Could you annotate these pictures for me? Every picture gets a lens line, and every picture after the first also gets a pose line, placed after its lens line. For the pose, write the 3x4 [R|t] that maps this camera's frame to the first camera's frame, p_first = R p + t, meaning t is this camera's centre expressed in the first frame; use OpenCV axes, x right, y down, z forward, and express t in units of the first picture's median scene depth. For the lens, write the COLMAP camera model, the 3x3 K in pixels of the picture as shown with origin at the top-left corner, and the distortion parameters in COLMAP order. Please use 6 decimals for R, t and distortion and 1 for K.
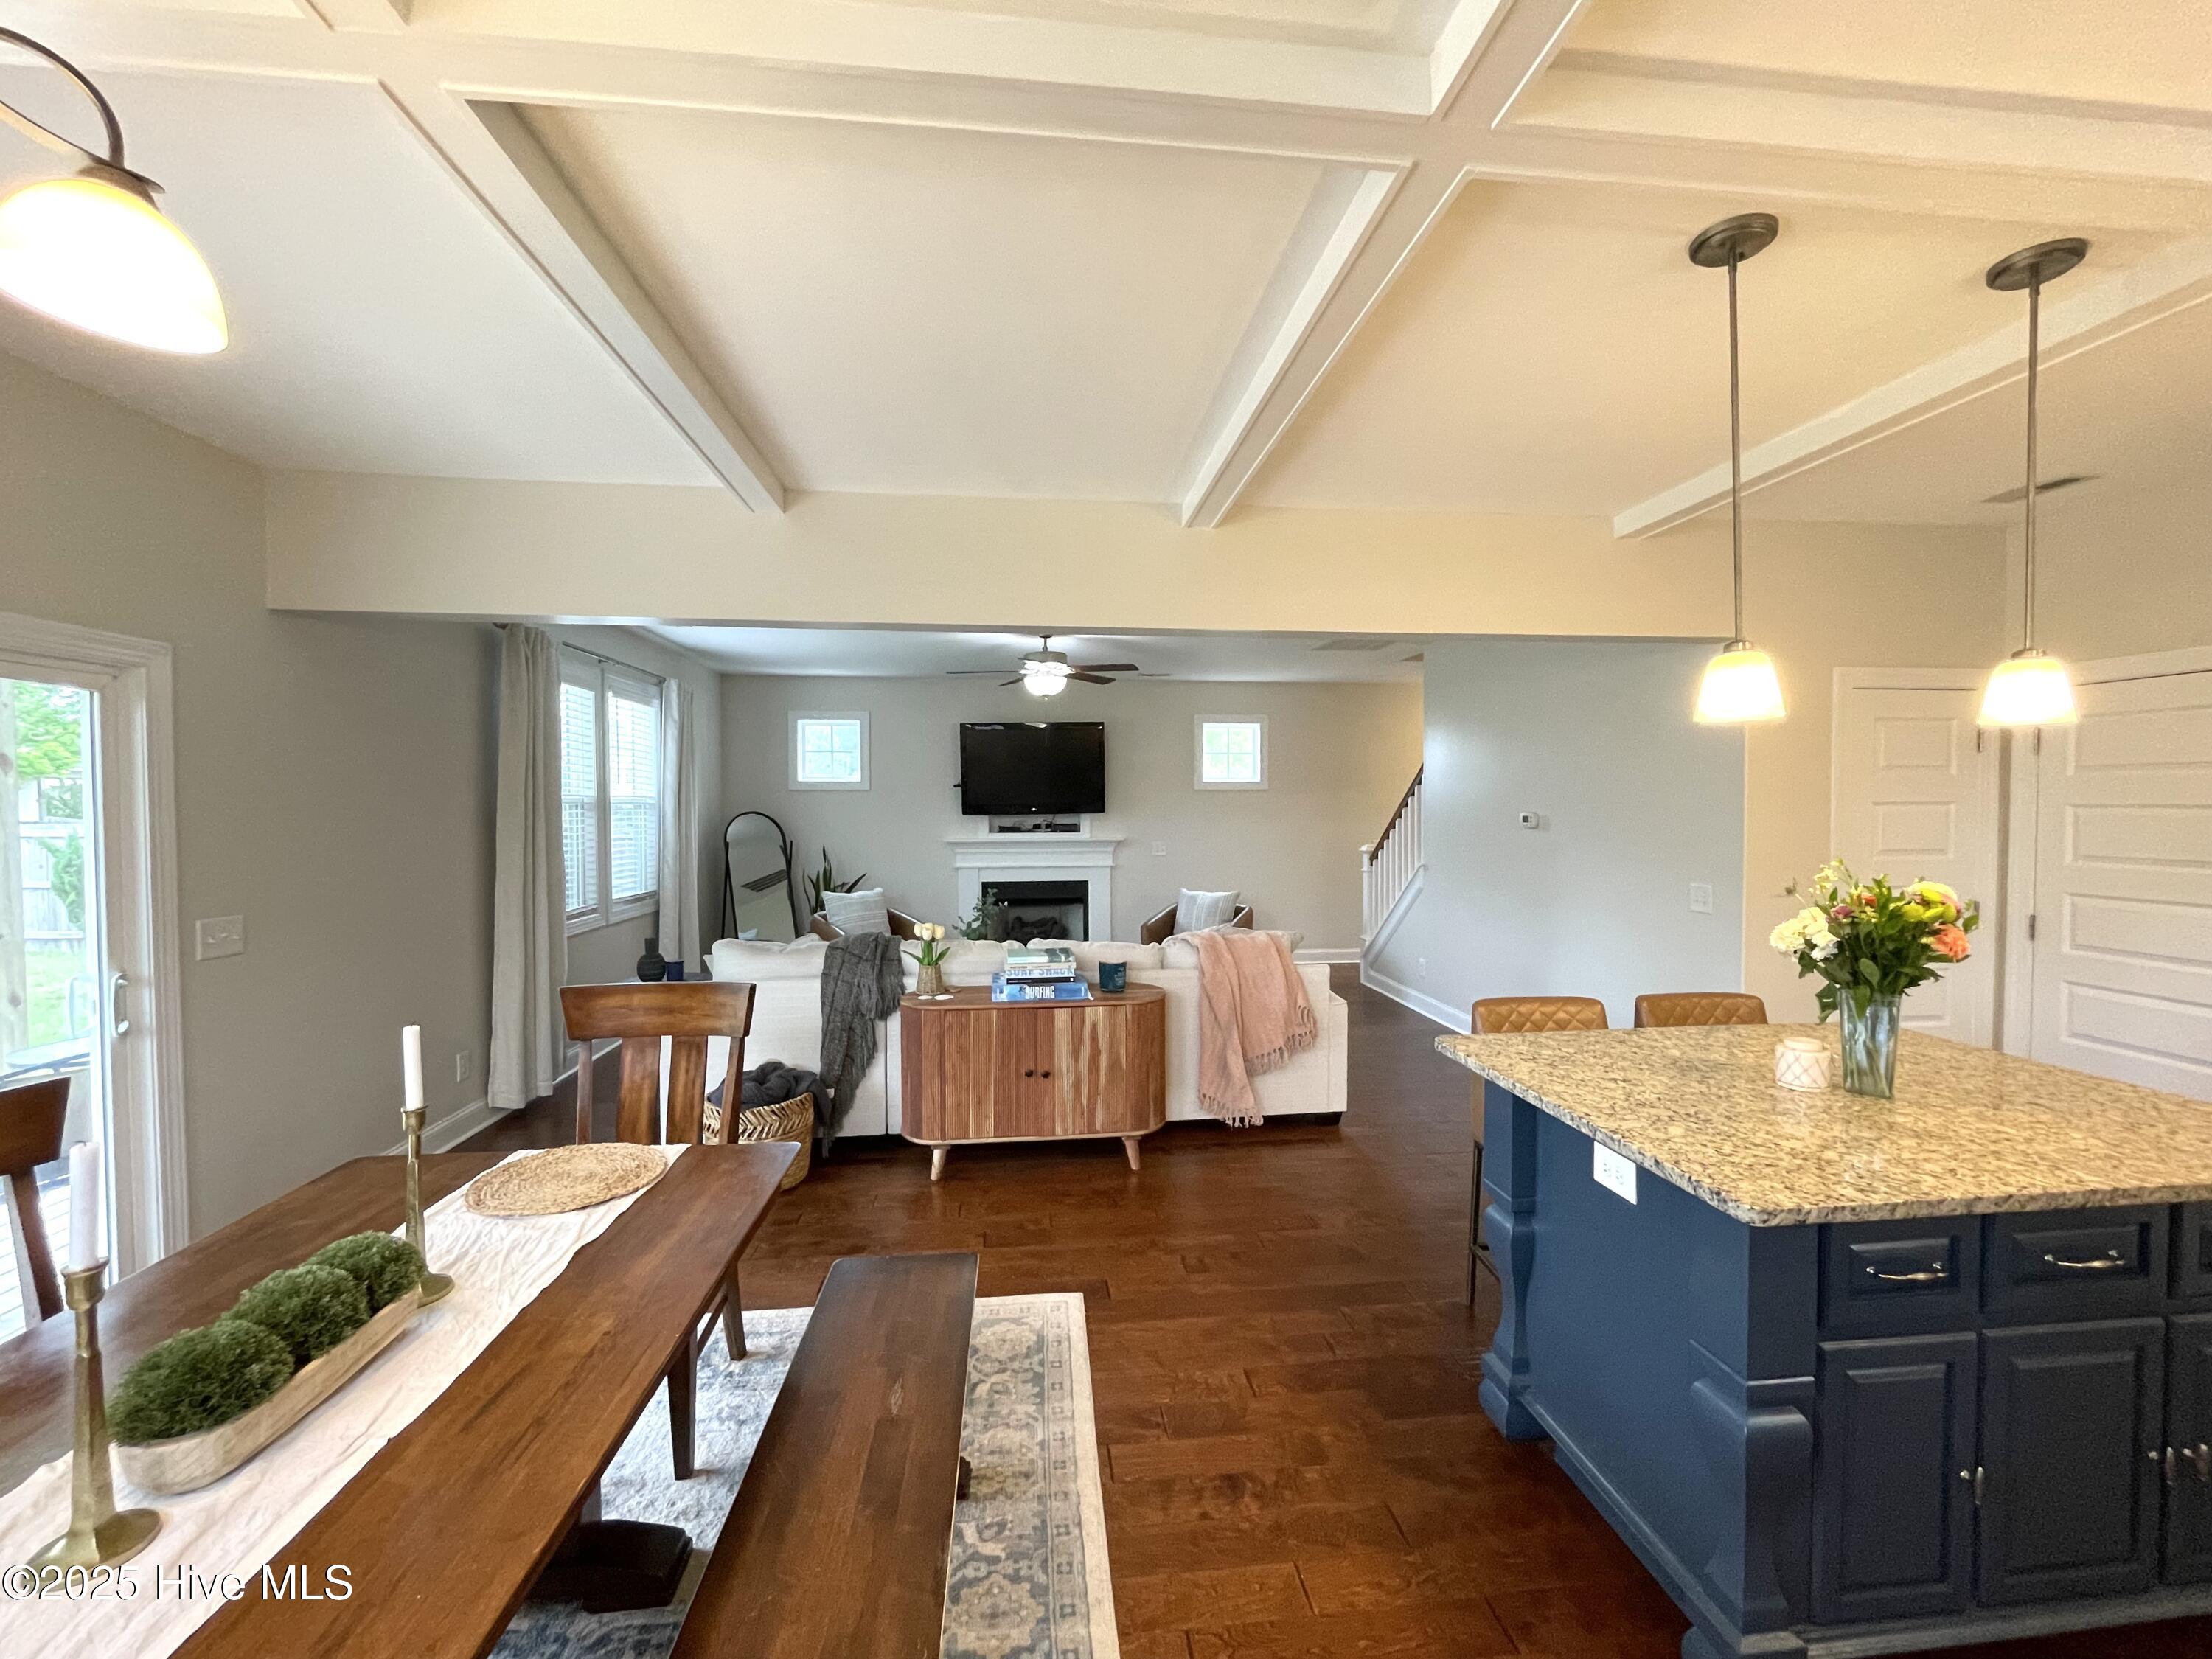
lens RADIAL K [[895.7, 0, 1111.2], [0, 895.7, 829.9], [0, 0, 1]] dist [-0.001164, -0.000219]
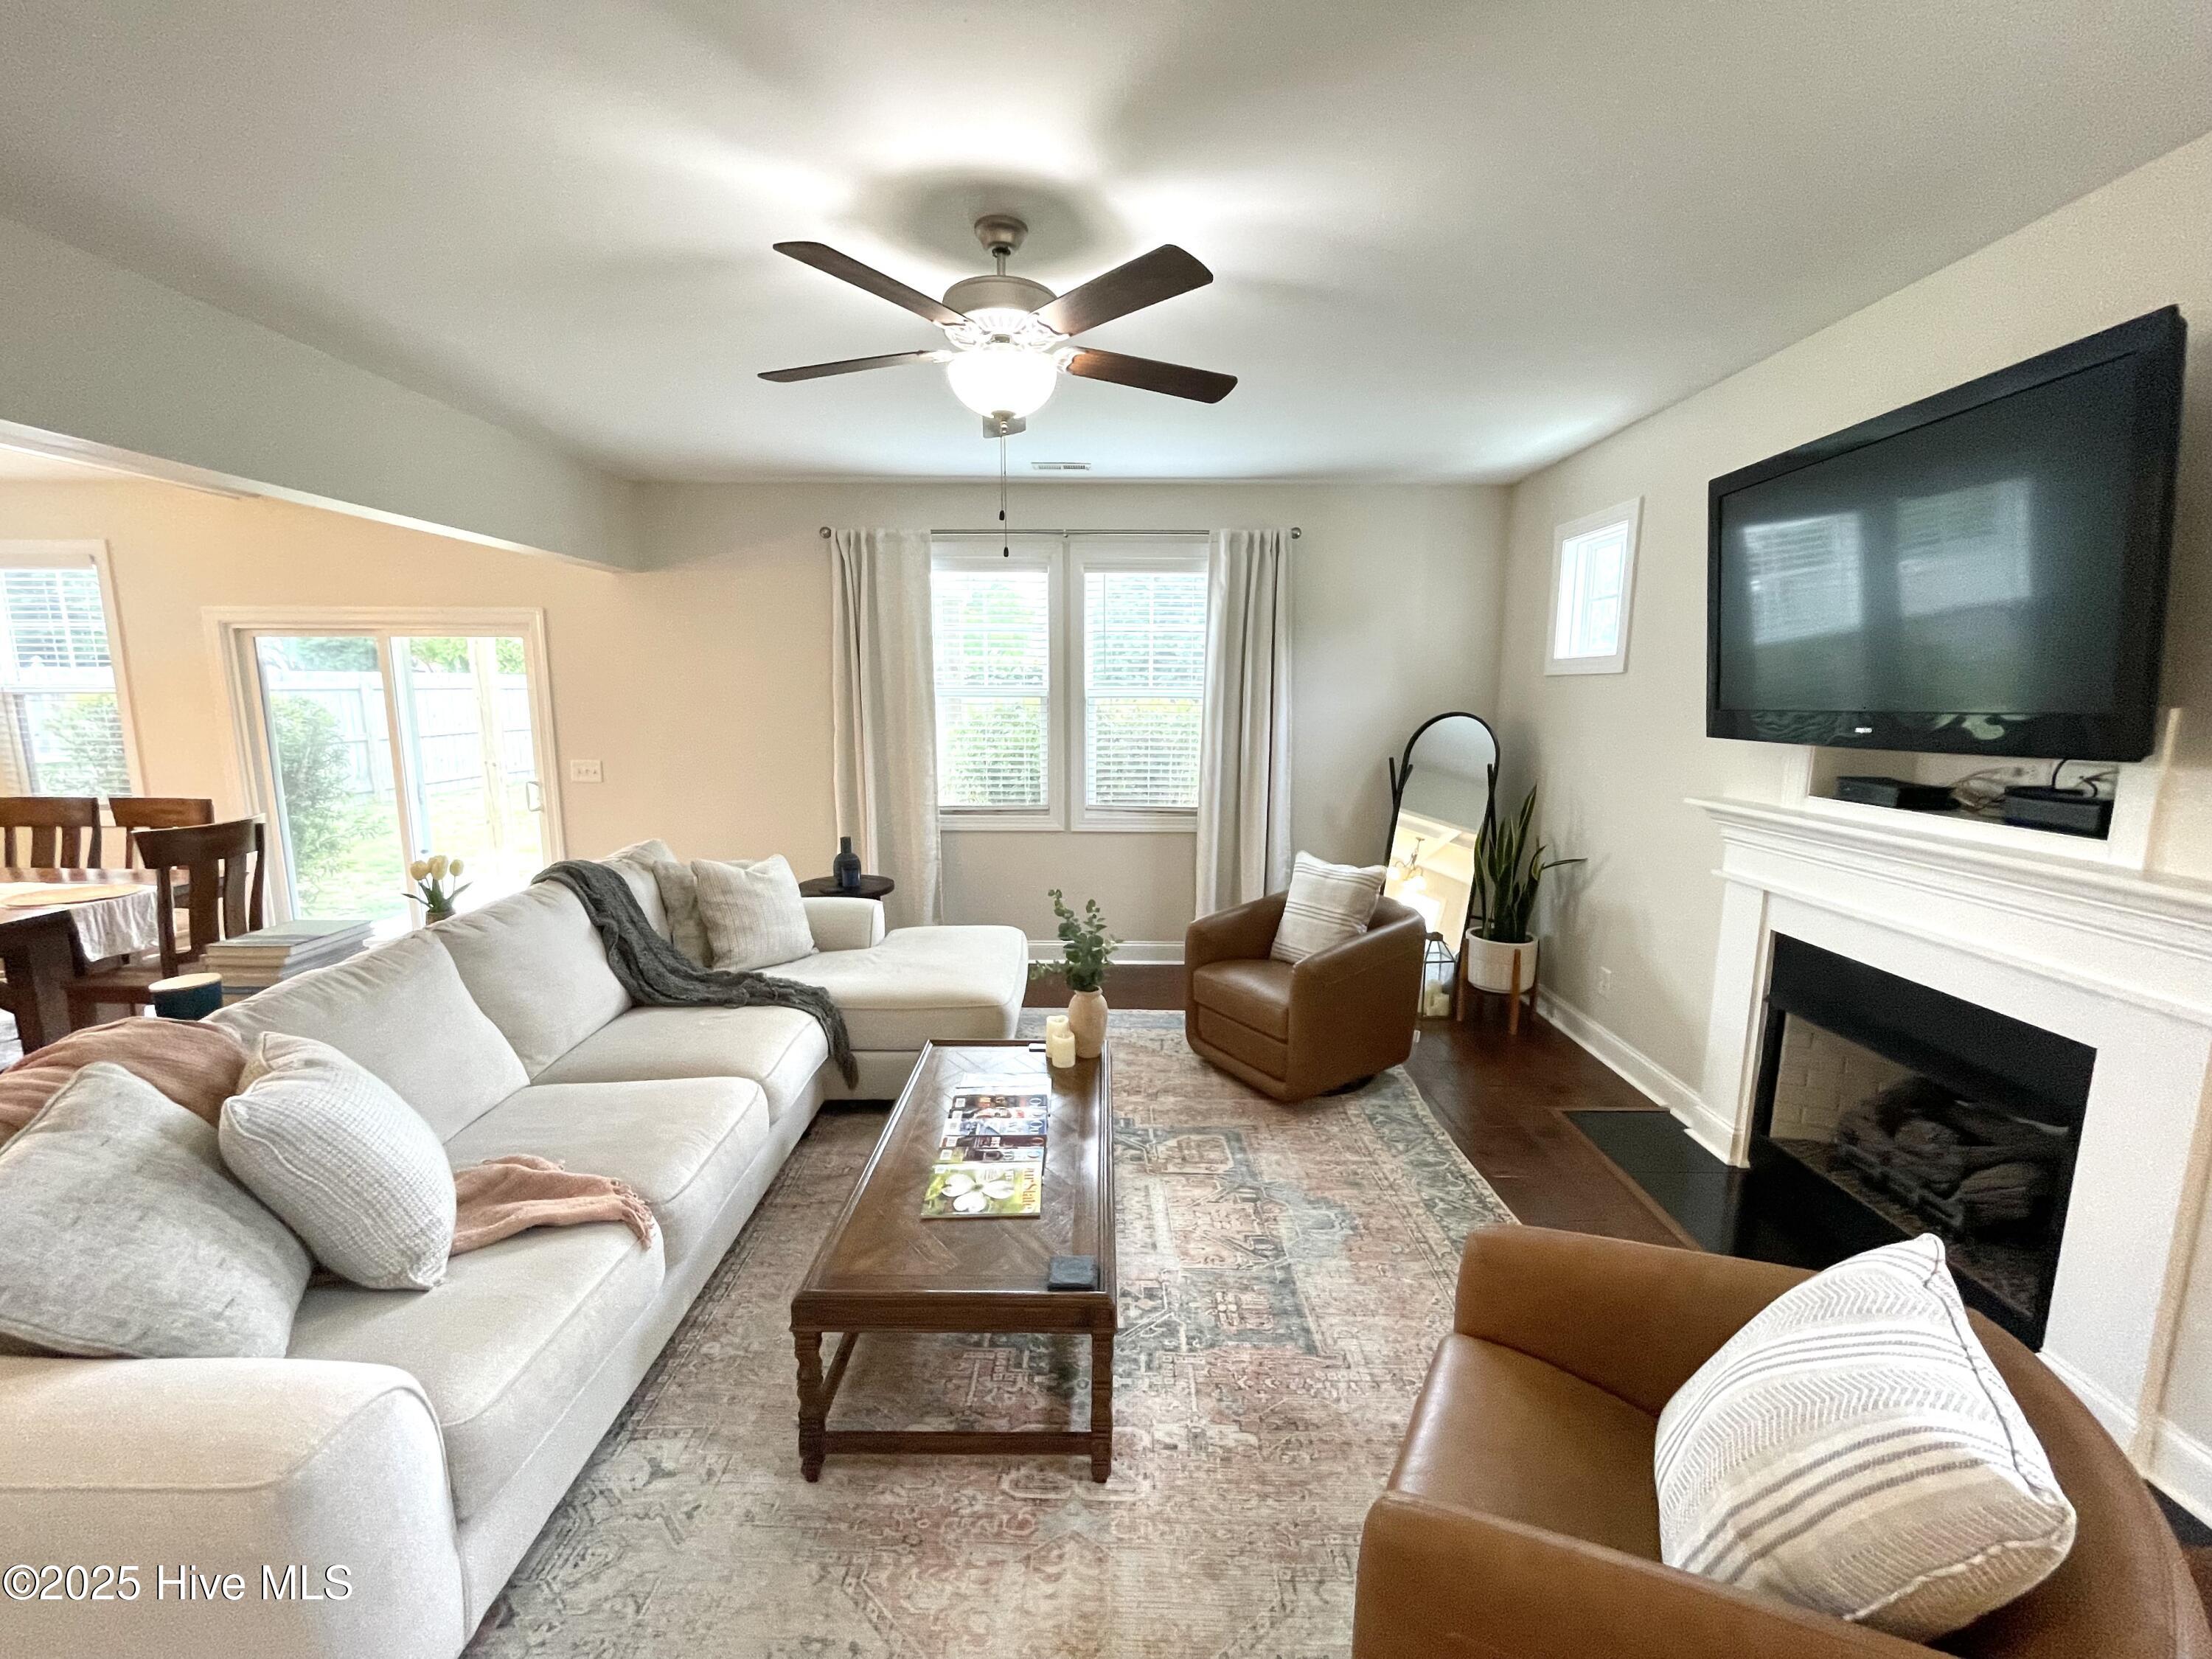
lens RADIAL K [[892.9, 0, 1111.1], [0, 892.9, 828.6], [0, 0, 1]] dist [-0.003155, -0.000477]
pose [[-0.115189, 0.152331, -0.981594, 0.315004], [-0.032781, 0.987051, 0.157025, -0.039610], [0.992803, 0.050265, -0.108704, 1.097157]]
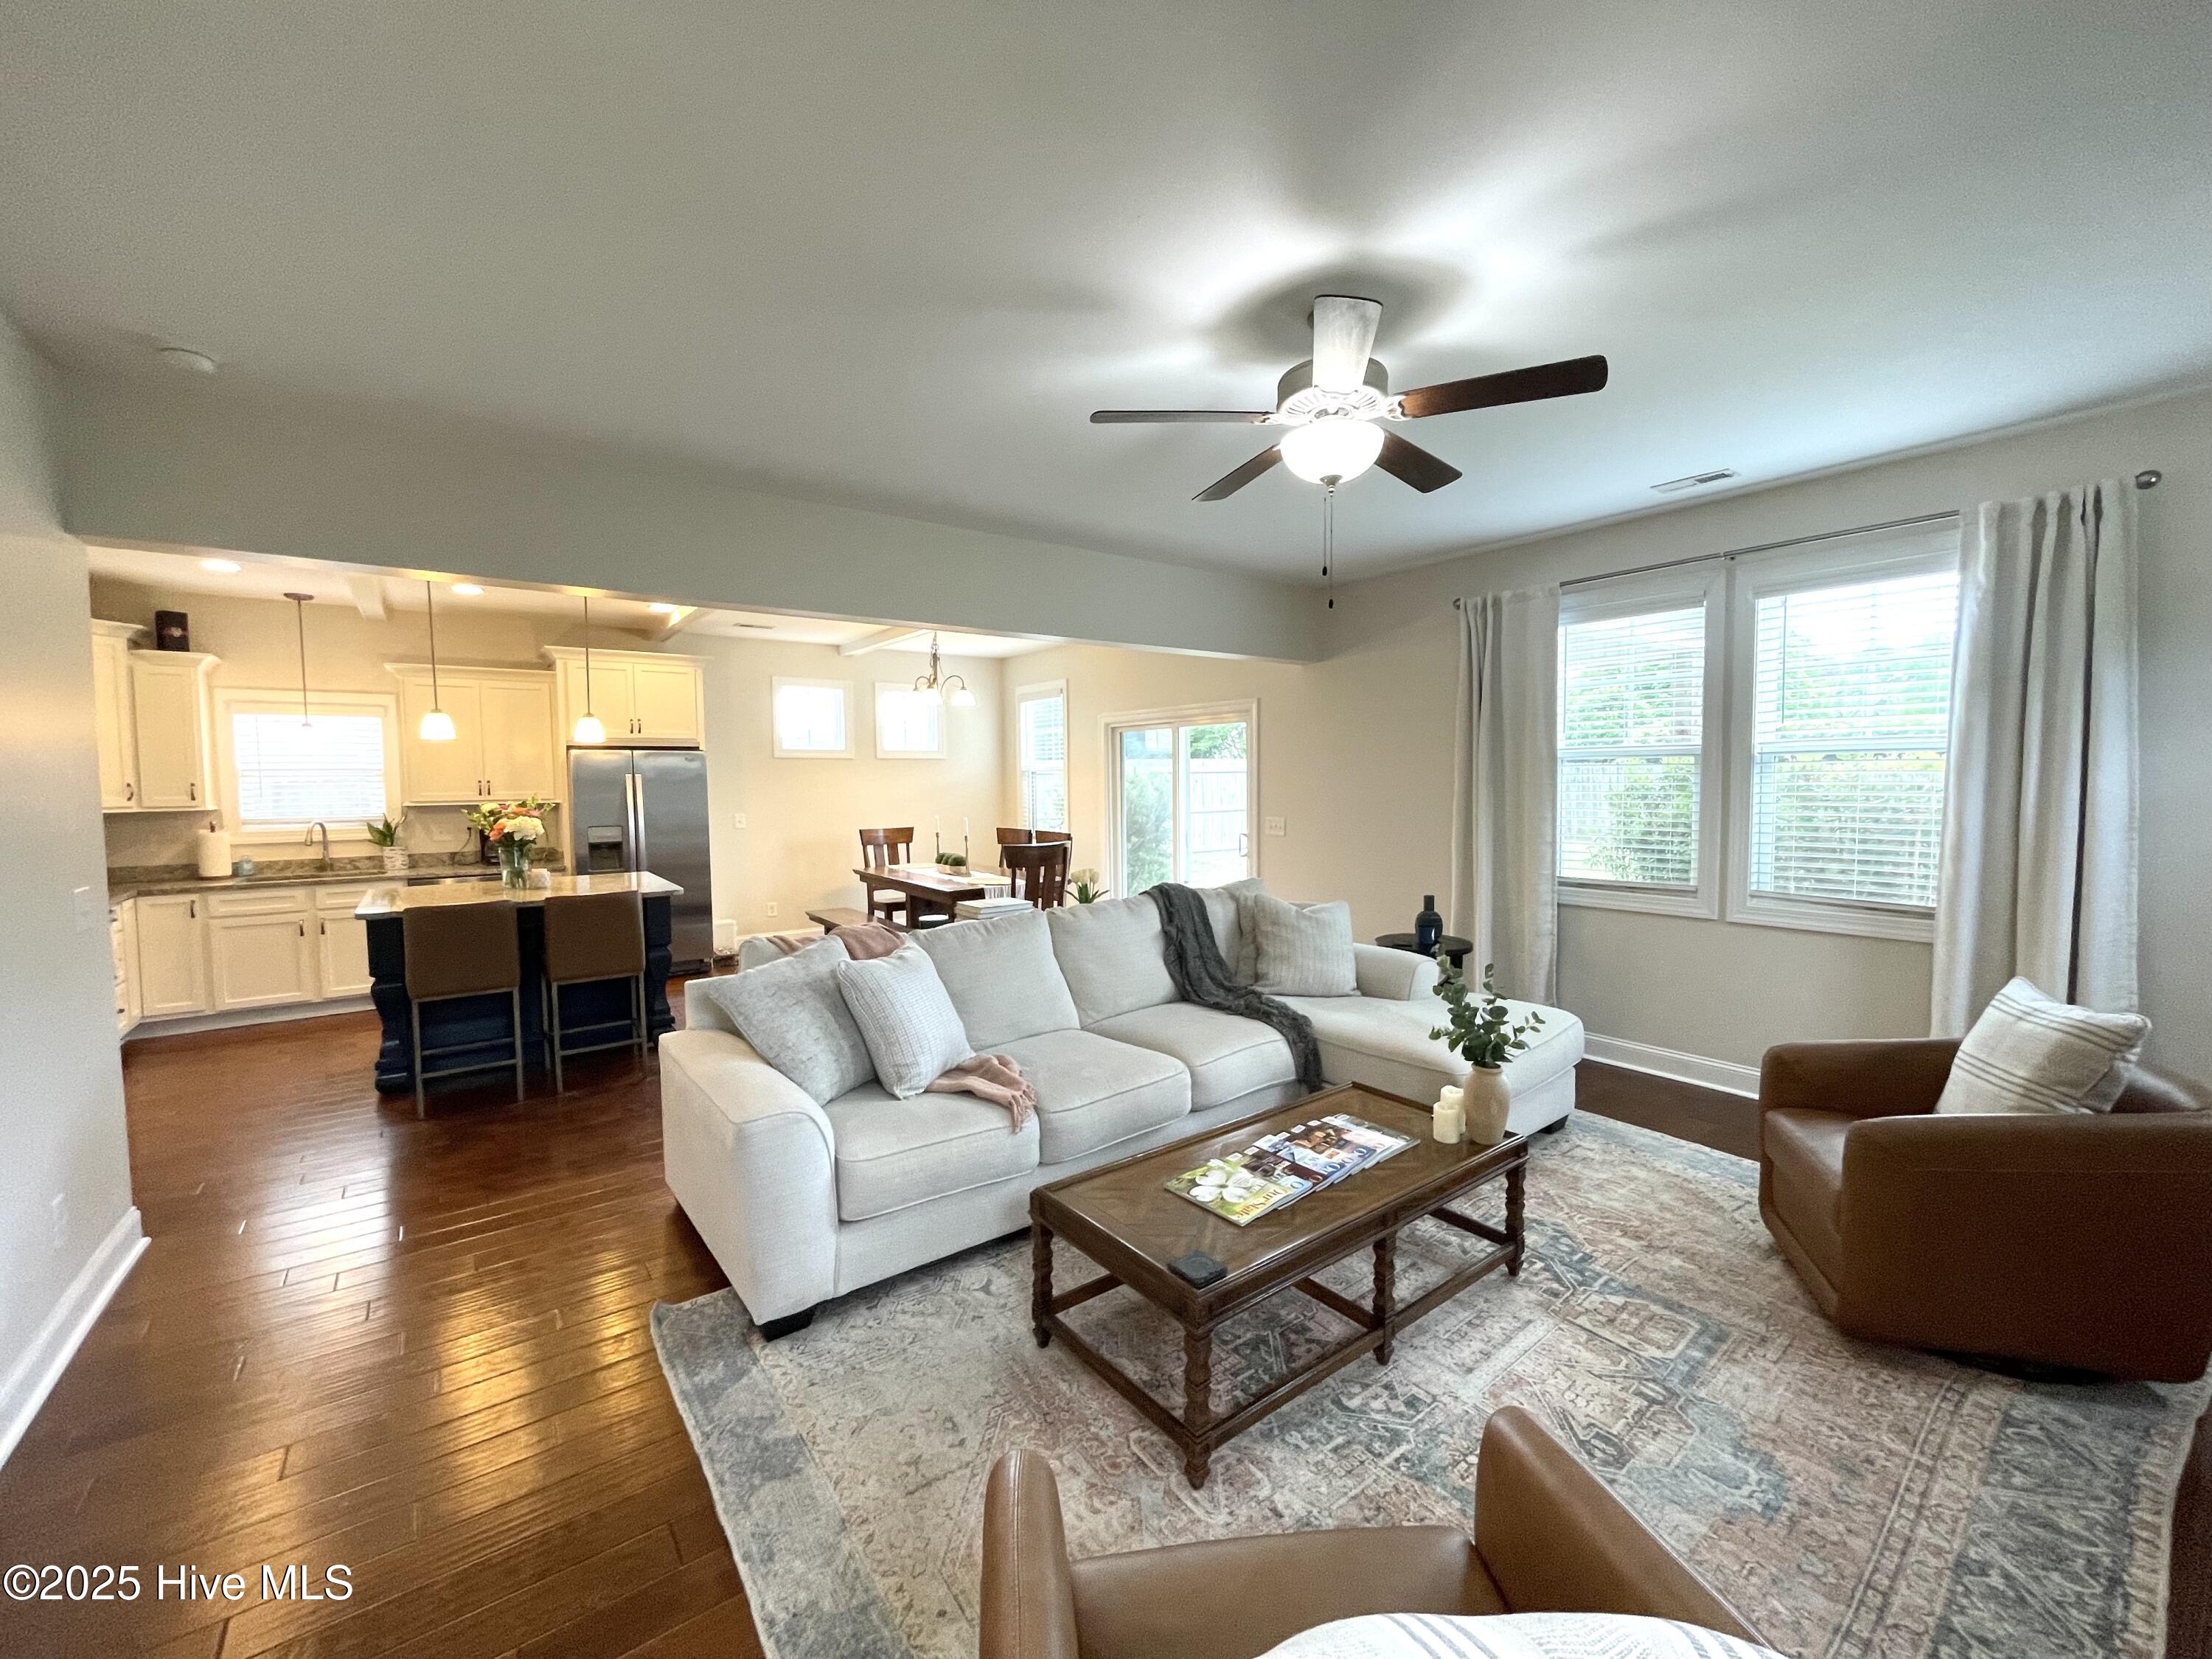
lens RADIAL K [[892.9, 0, 1111.1], [0, 892.9, 828.6], [0, 0, 1]] dist [-0.003155, -0.000477]
pose [[-0.860918, 0.038866, -0.507256, 0.223320], [-0.003105, 0.996658, 0.081634, -0.025755], [0.508734, 0.071855, -0.857920, 1.310269]]
